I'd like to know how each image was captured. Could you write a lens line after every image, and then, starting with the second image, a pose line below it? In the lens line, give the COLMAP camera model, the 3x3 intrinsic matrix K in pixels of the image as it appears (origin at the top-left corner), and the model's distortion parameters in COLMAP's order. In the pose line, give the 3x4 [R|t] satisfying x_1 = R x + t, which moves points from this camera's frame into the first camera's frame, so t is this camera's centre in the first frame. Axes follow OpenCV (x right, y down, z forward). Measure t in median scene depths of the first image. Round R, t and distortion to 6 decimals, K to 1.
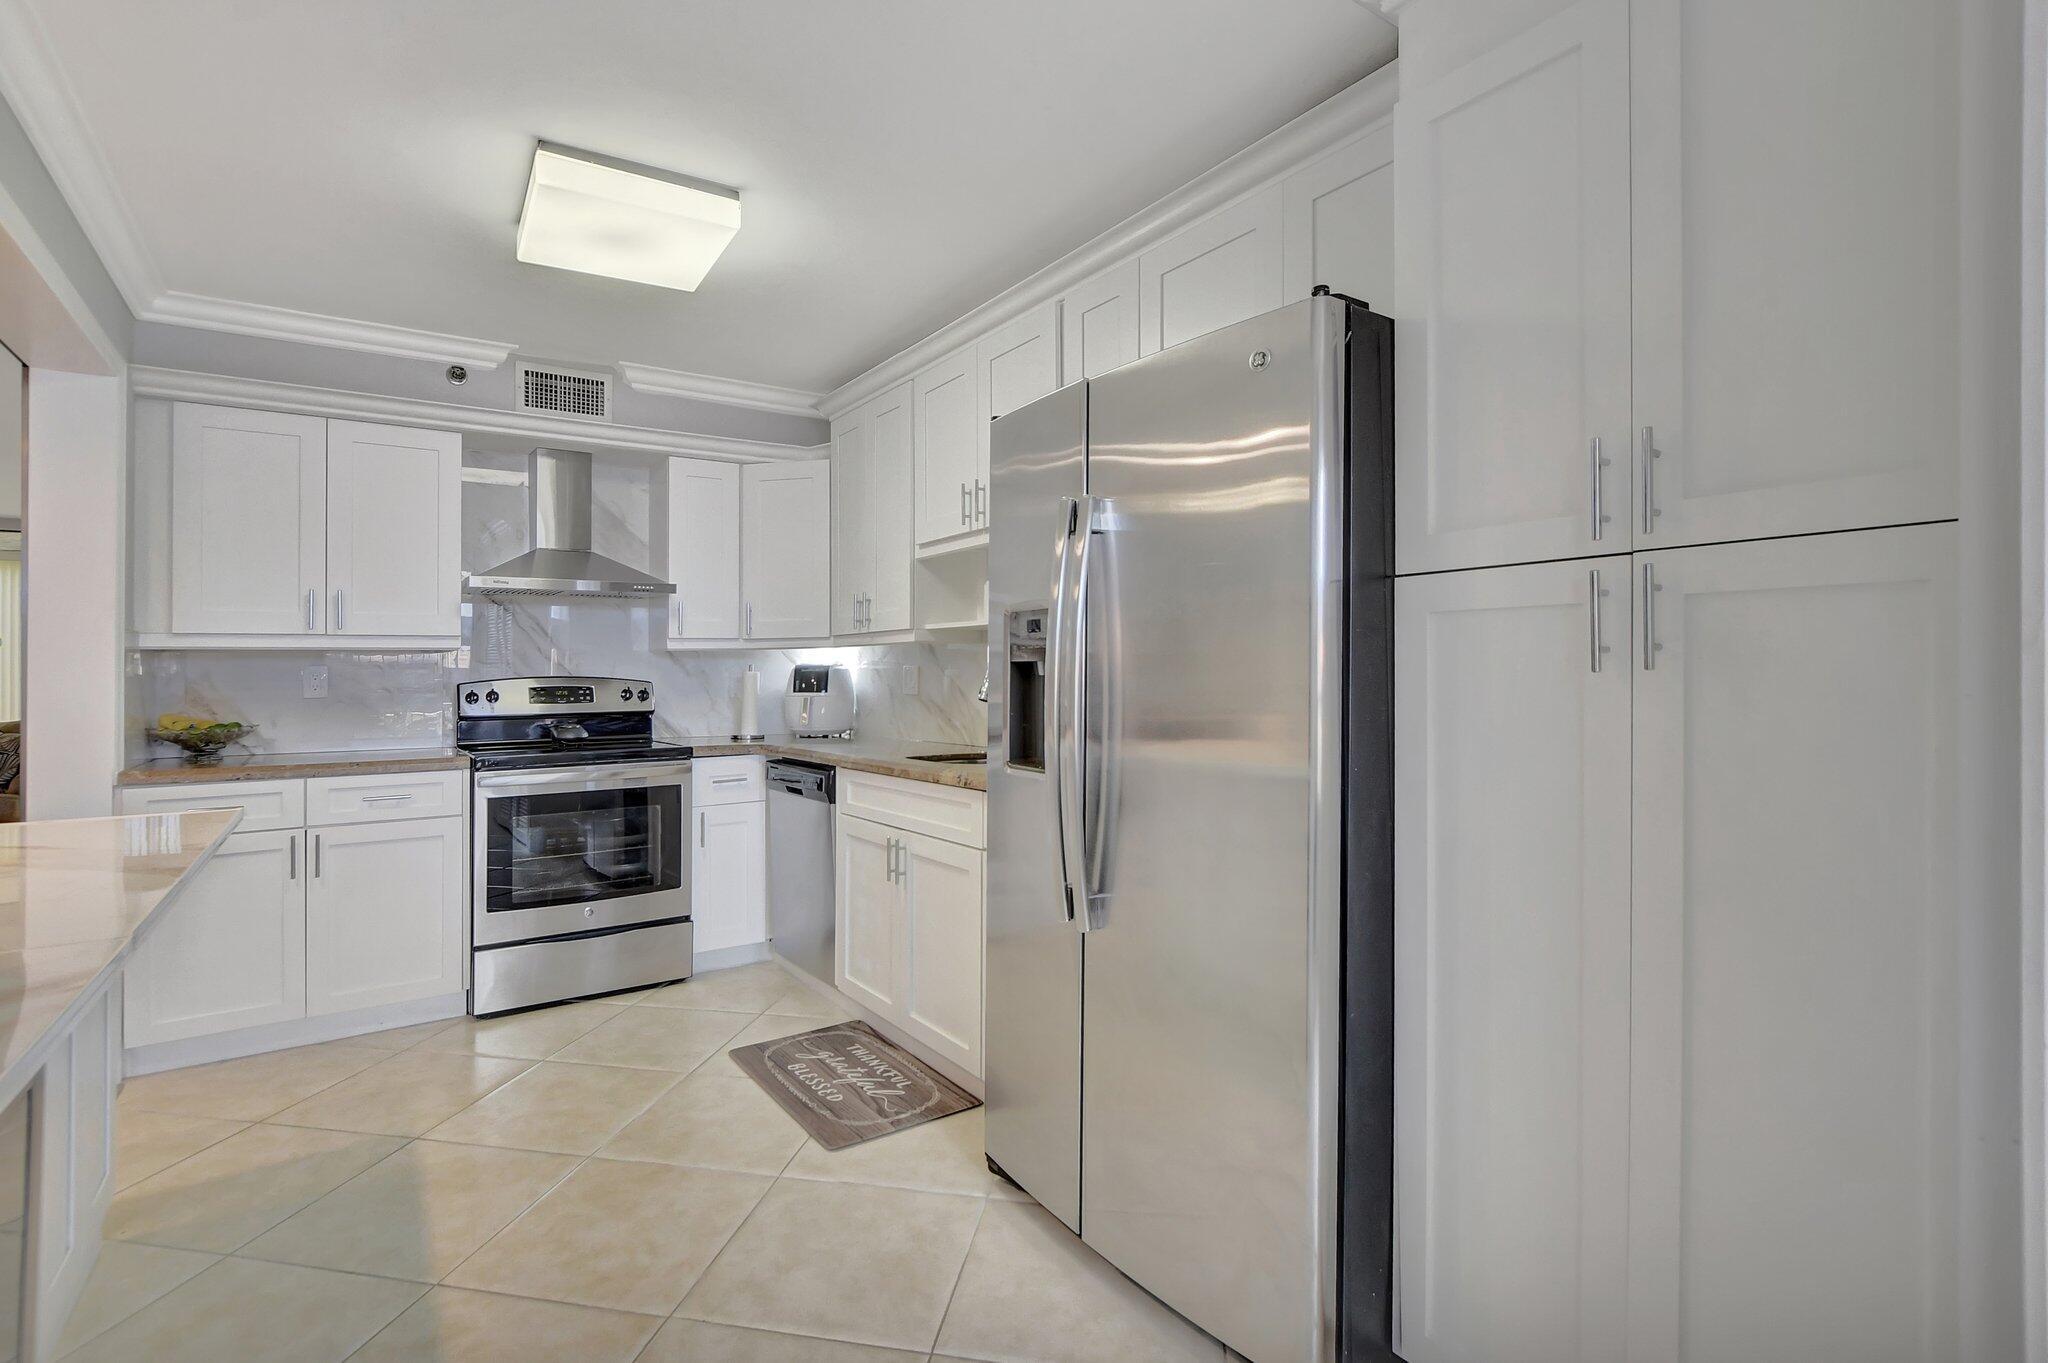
lens RADIAL K [[960.1, 0, 972.0], [0, 960.1, 653.8], [0, 0, 1]] dist [0.000757, -0.009822]
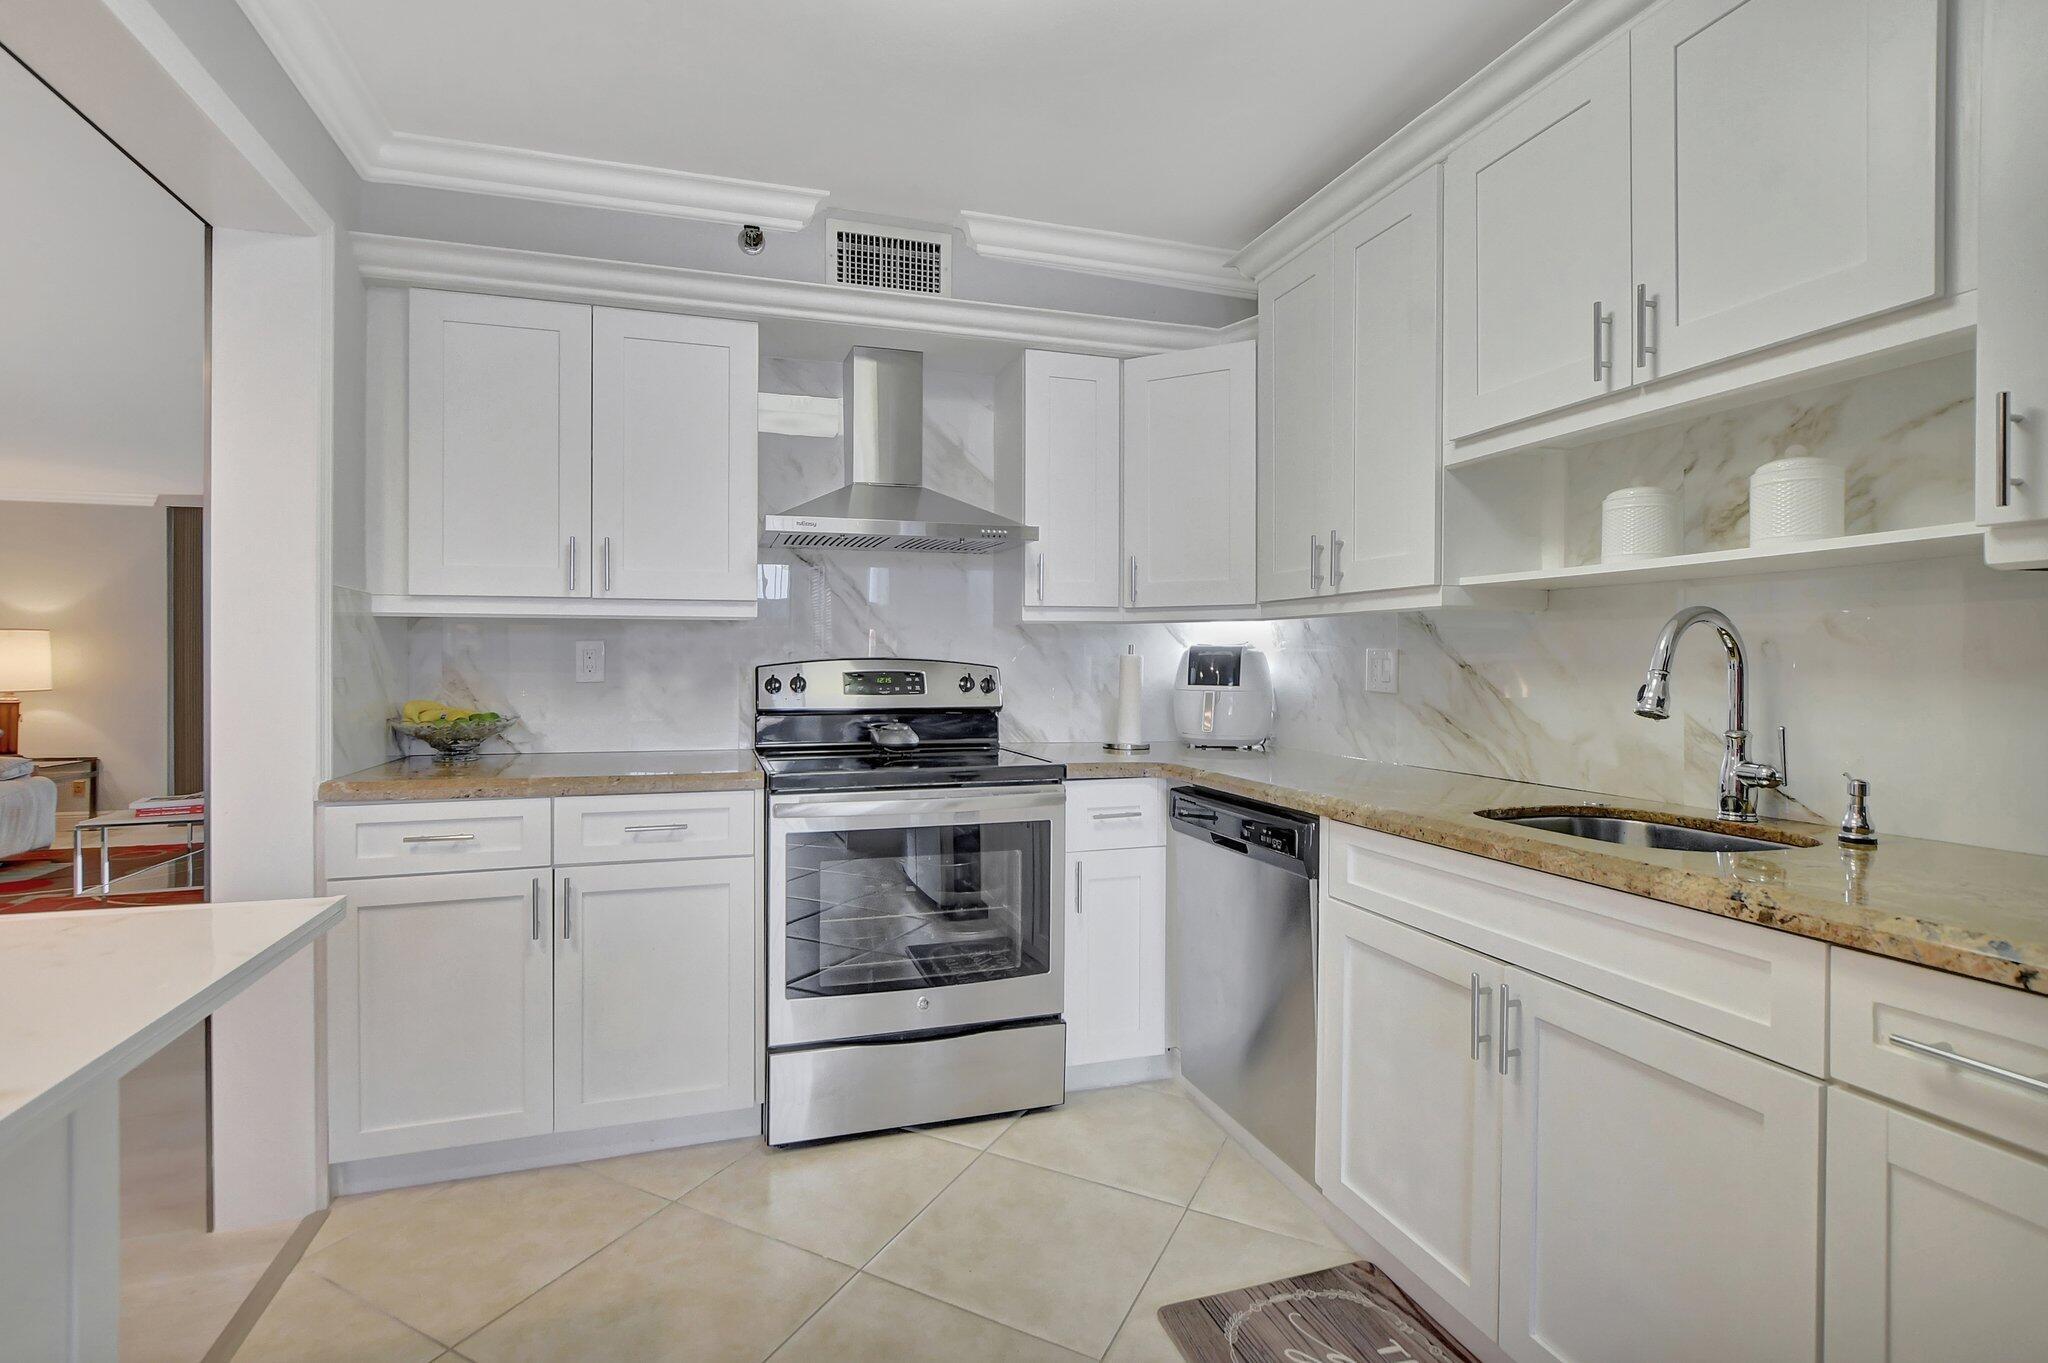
lens RADIAL K [[932.7, 0, 983.9], [0, 932.7, 671.0], [0, 0, 1]] dist [-0.021190, 0.000498]
pose [[0.958882, 0.015940, -0.283357, -0.162099], [-0.006014, 0.999339, 0.035866, 0.008014], [0.283741, -0.032687, 0.958344, 0.360026]]
